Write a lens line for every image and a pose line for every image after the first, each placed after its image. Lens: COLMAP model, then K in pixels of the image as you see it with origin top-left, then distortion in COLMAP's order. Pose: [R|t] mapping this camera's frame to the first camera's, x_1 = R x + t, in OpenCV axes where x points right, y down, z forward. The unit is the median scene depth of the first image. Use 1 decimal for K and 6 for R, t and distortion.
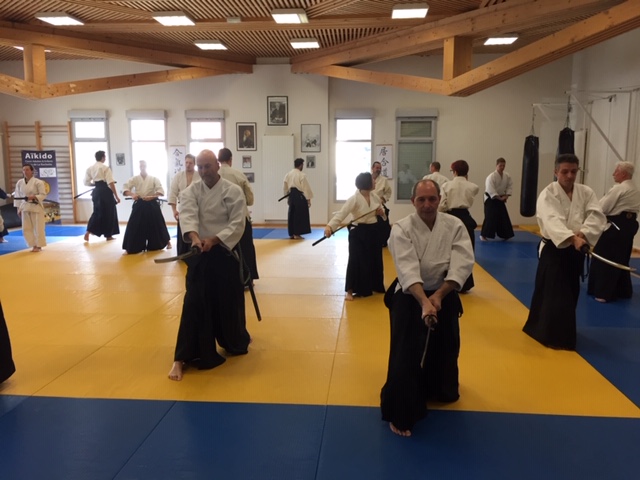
lens RADIAL K [[548.1, 0, 318.9], [0, 548.1, 243.6], [0, 0, 1]] dist [0.078427, -0.108203]
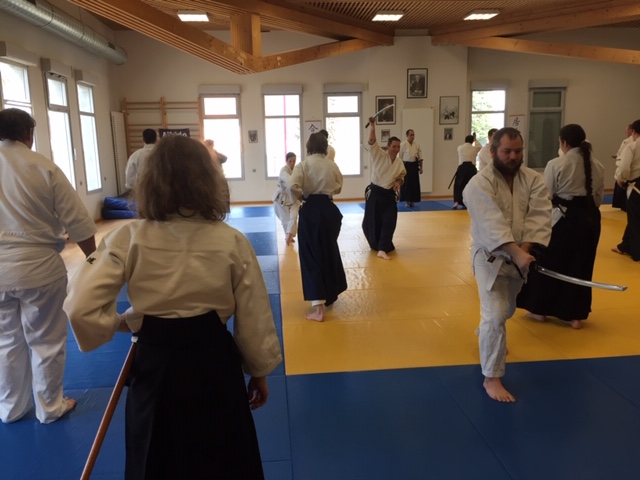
lens RADIAL K [[548.1, 0, 322.1], [0, 548.1, 246.2], [0, 0, 1]] dist [0.078427, -0.108203]
pose [[0.982853, -0.057523, 0.175191, -0.435853], [0.049649, 0.997564, 0.049002, -0.002913], [-0.177583, -0.039464, 0.983314, 0.028862]]
